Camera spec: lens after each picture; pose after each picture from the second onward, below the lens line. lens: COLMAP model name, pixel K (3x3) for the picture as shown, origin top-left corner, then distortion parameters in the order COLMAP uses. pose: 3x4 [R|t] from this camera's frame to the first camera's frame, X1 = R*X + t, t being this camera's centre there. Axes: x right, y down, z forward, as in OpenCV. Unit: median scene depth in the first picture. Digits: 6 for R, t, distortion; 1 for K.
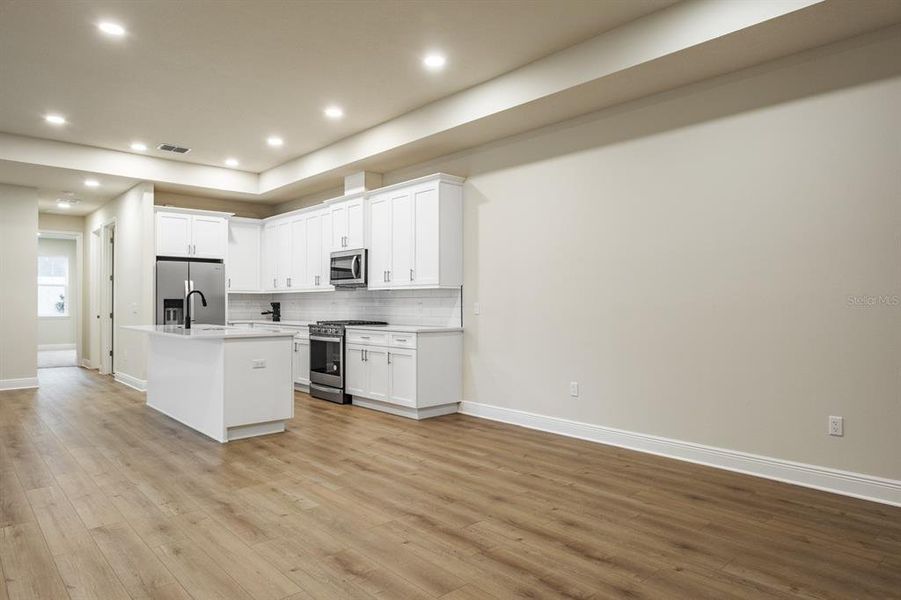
lens RADIAL K [[543.3, 0, 450.5], [0, 543.3, 300.0], [0, 0, 1]] dist [-0.001525, -0.001540]
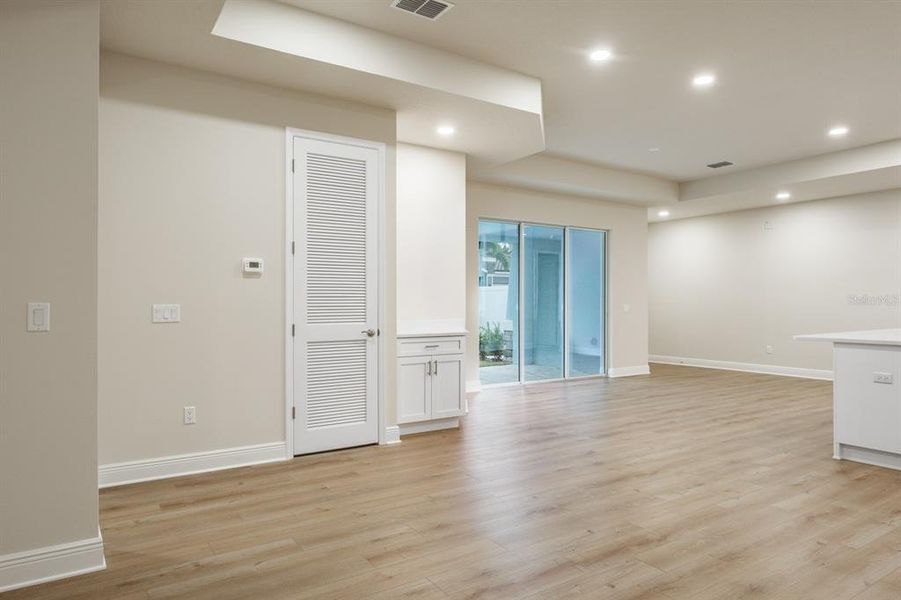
lens RADIAL K [[562.7, 0, 449.1], [0, 562.7, 297.6], [0, 0, 1]] dist [-0.005549, -0.000125]
pose [[-0.156954, -0.012941, -0.987521, 0.923012], [0.008298, 0.999862, -0.014422, 0.008759], [0.987571, -0.010458, -0.156825, 0.806872]]
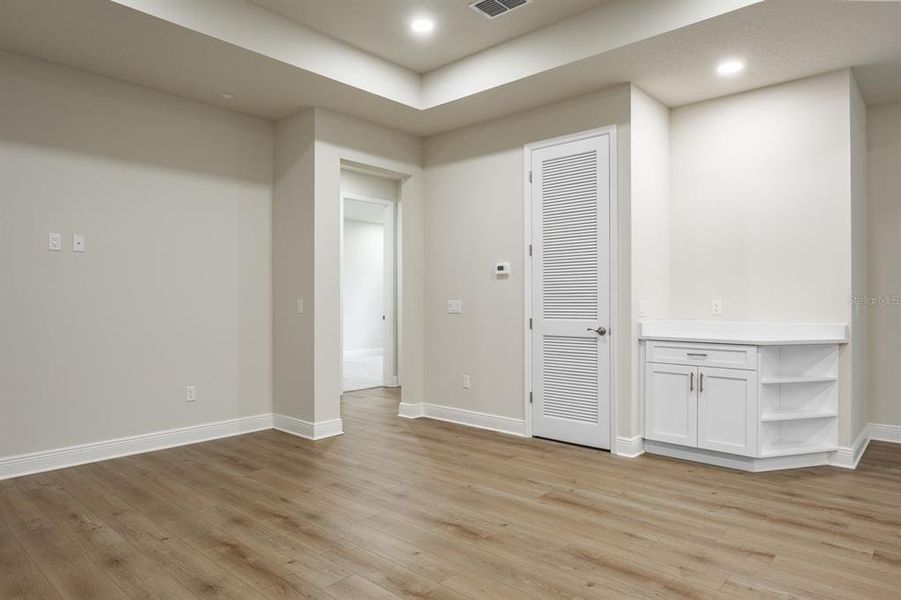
lens RADIAL K [[562.7, 0, 449.1], [0, 562.7, 297.6], [0, 0, 1]] dist [-0.005549, -0.000125]
pose [[-0.995325, -0.003003, -0.096540, -0.037287], [-0.001927, 0.999935, -0.011243, 0.011591], [0.096567, -0.011004, -0.995266, 1.766346]]
